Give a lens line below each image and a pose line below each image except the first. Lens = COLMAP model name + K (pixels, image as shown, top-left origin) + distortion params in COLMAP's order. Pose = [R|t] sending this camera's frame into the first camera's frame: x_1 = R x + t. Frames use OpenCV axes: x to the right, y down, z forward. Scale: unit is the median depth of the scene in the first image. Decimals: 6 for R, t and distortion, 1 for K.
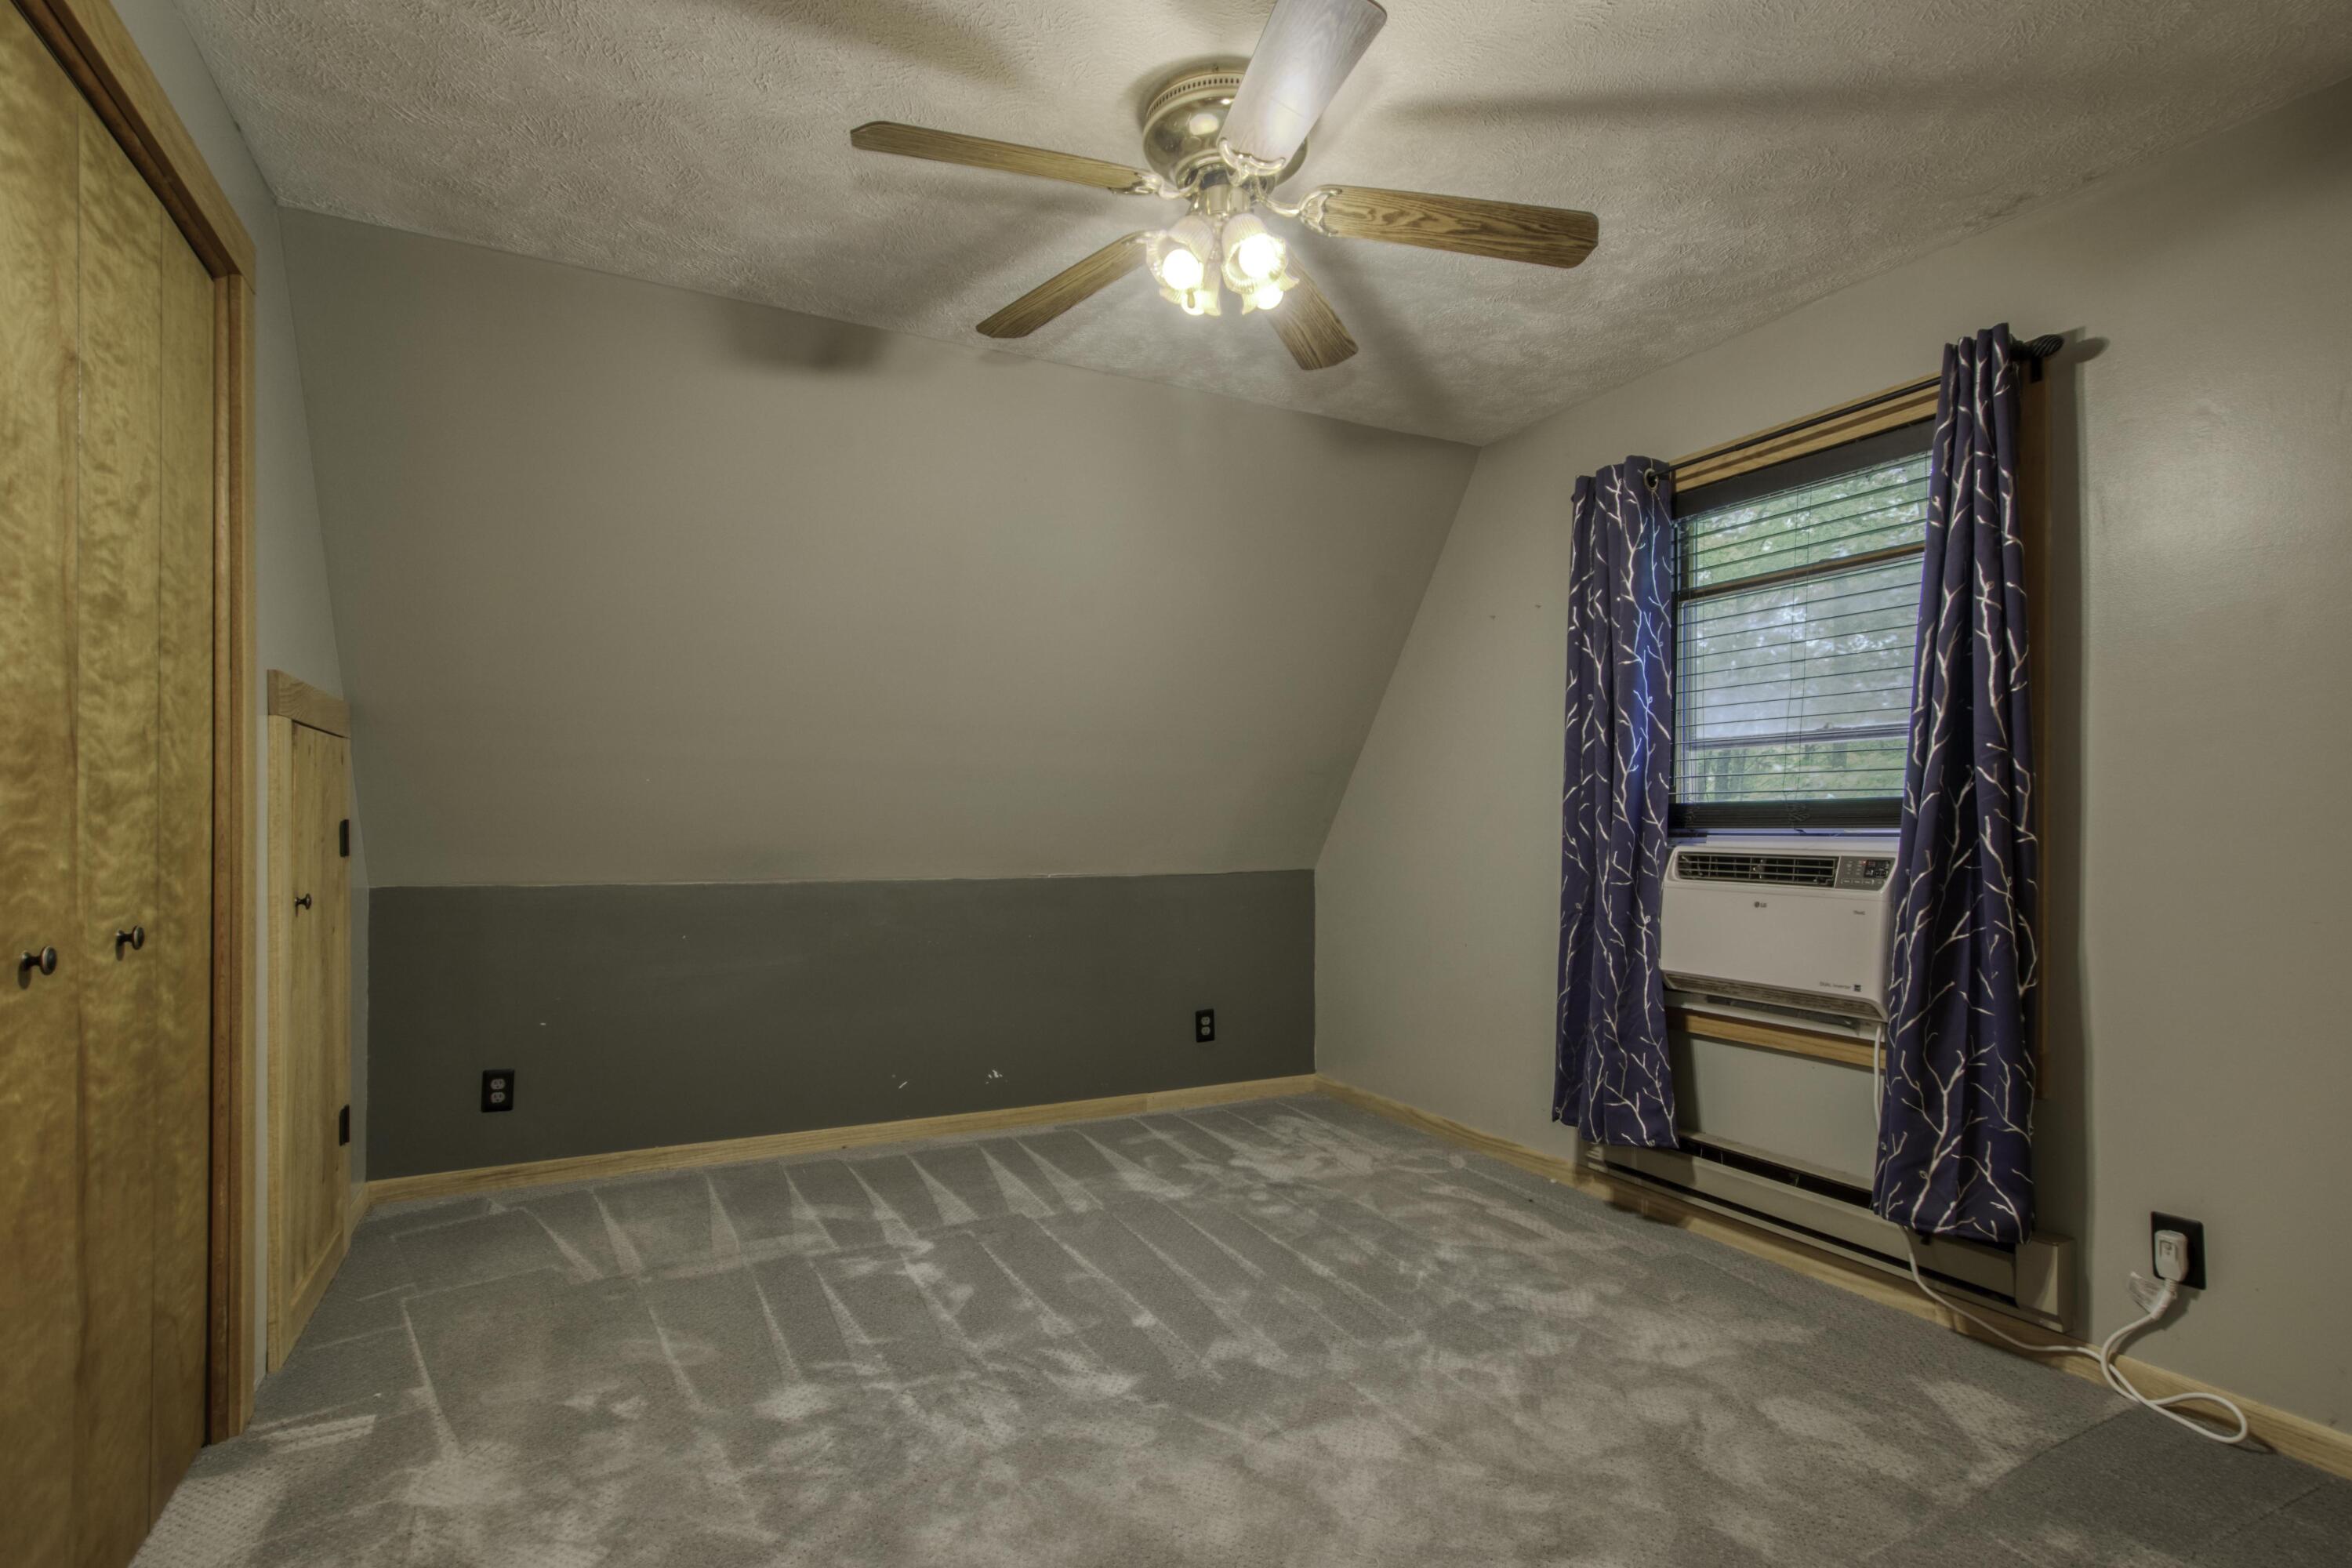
lens RADIAL K [[1134.6, 0, 1252.9], [0, 1134.6, 821.2], [0, 0, 1]] dist [0.001739, 0.003044]
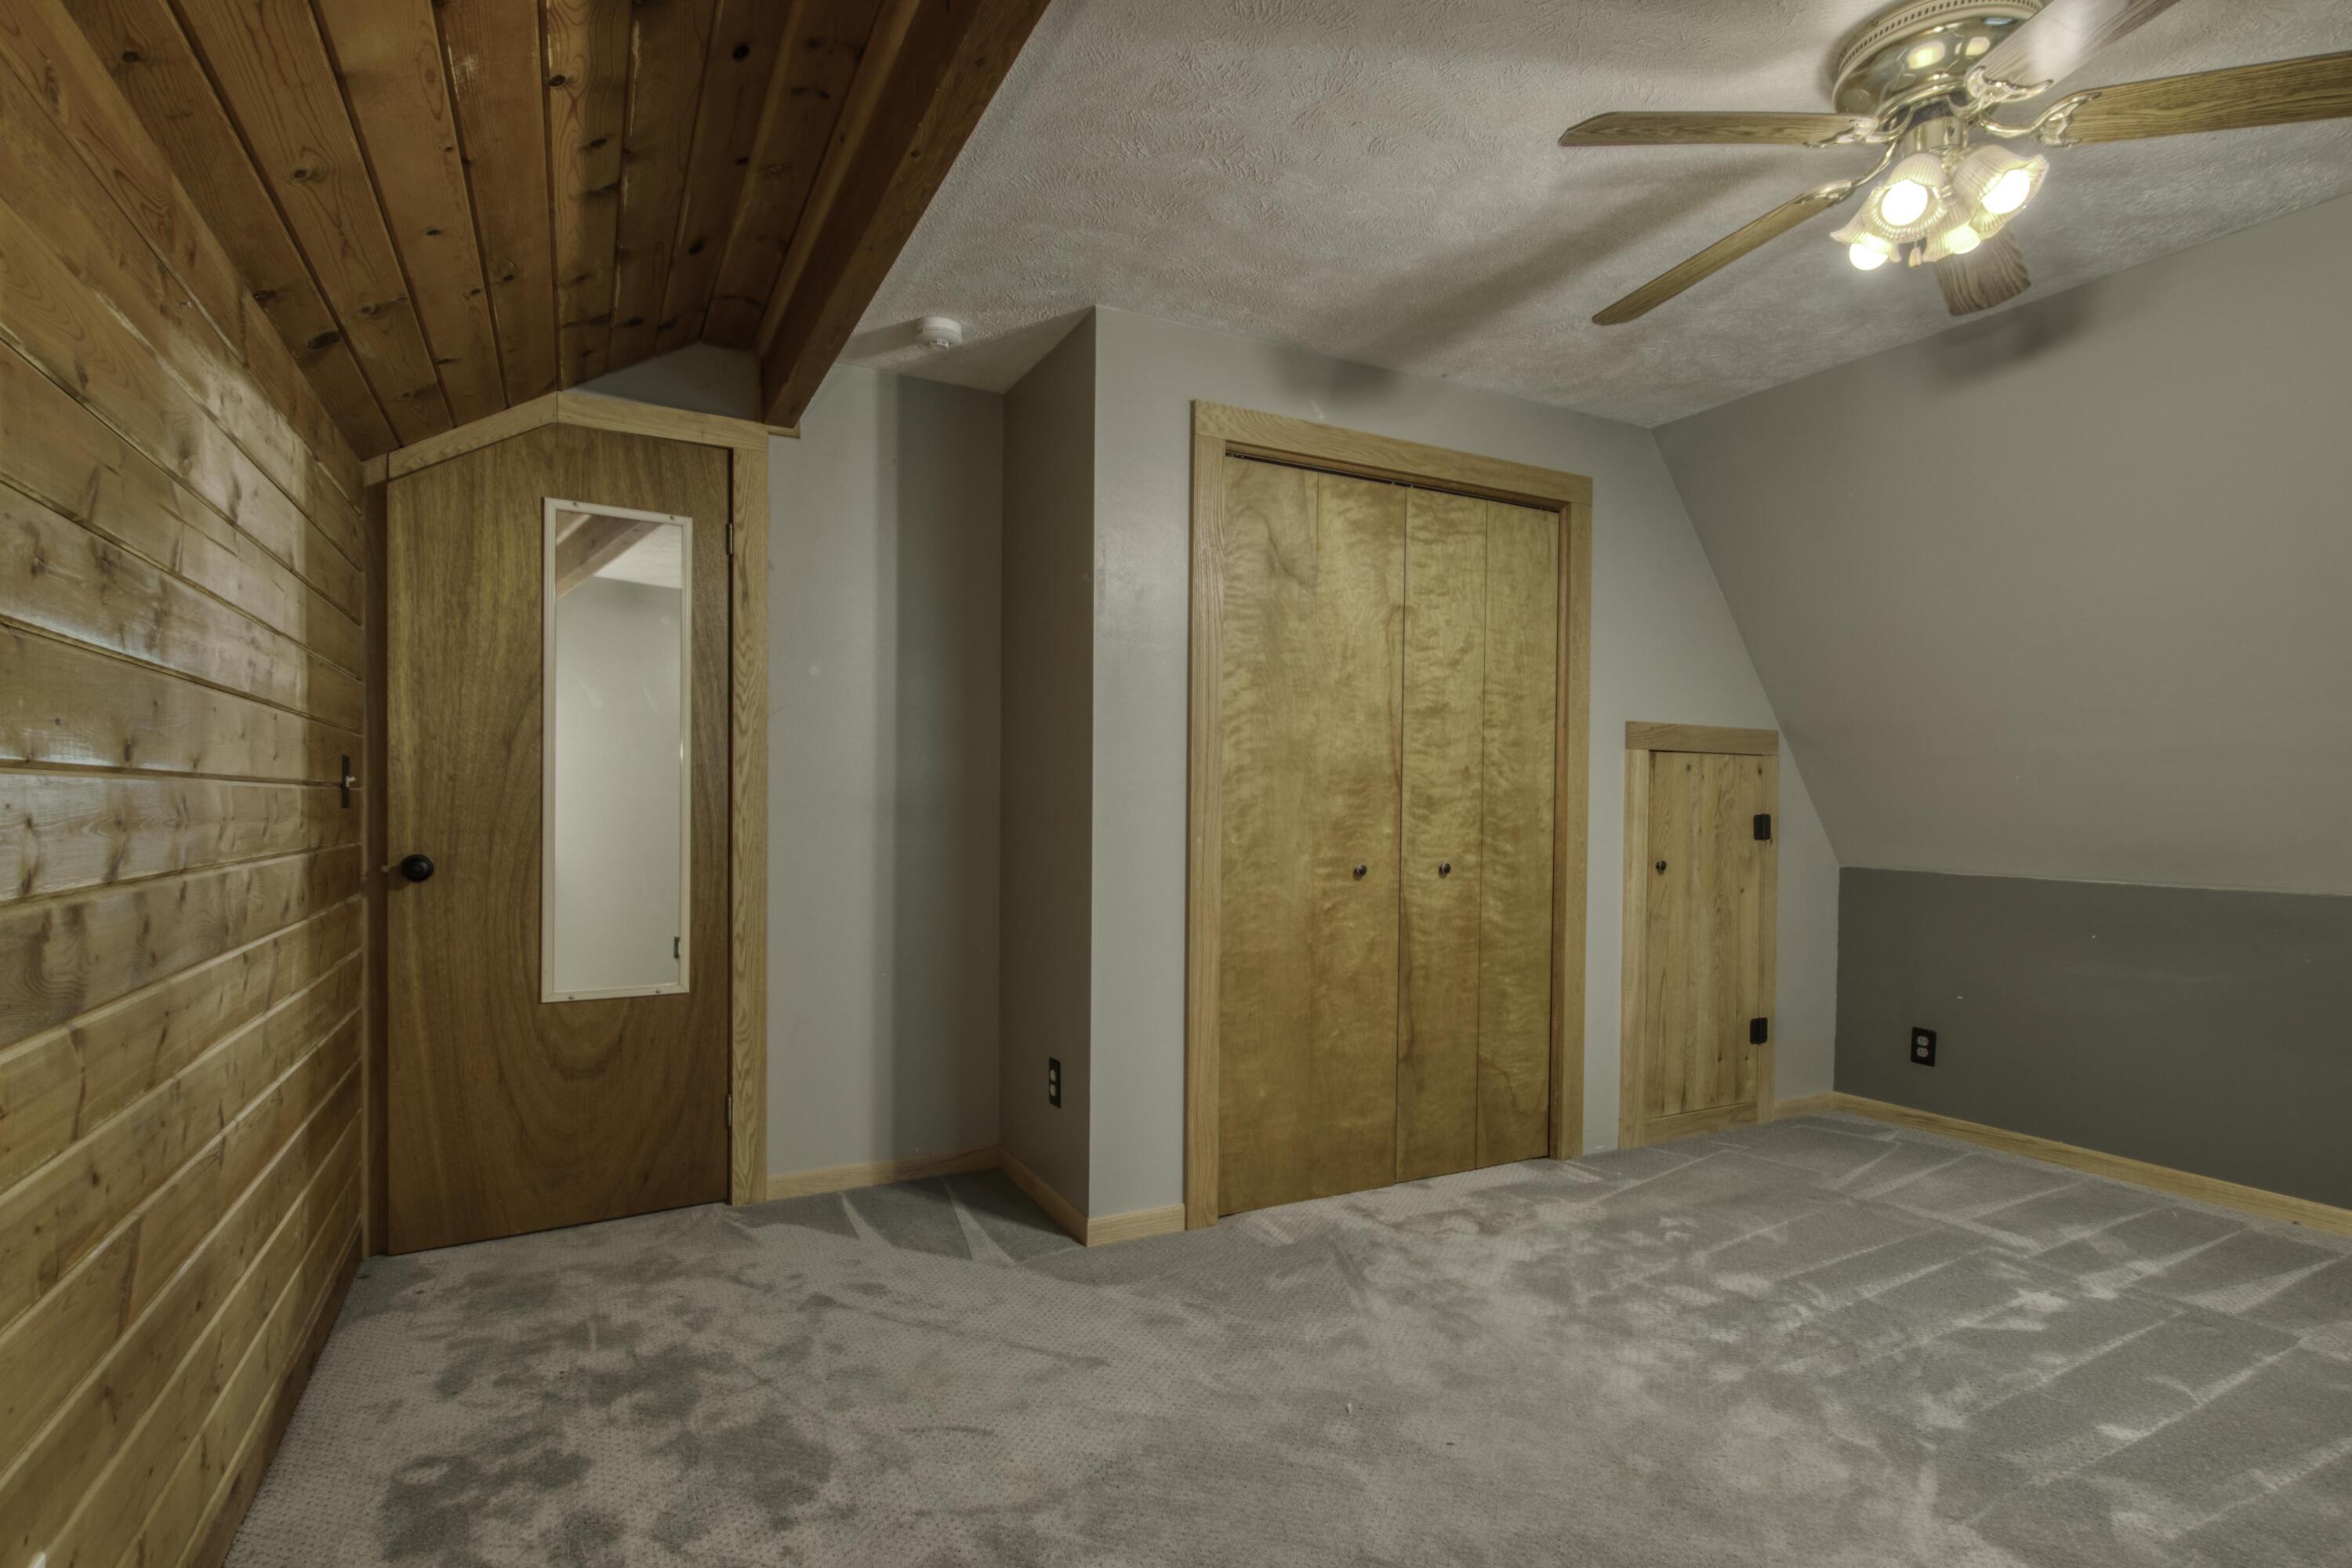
lens RADIAL K [[1131.2, 0, 1183.7], [0, 1131.2, 796.8], [0, 0, 1]] dist [0.002655, 0.001163]
pose [[0.021454, -0.011692, -0.999701, 0.683175], [-0.007340, 0.999903, -0.011852, -0.000390], [0.999743, 0.007592, 0.021366, 0.298566]]
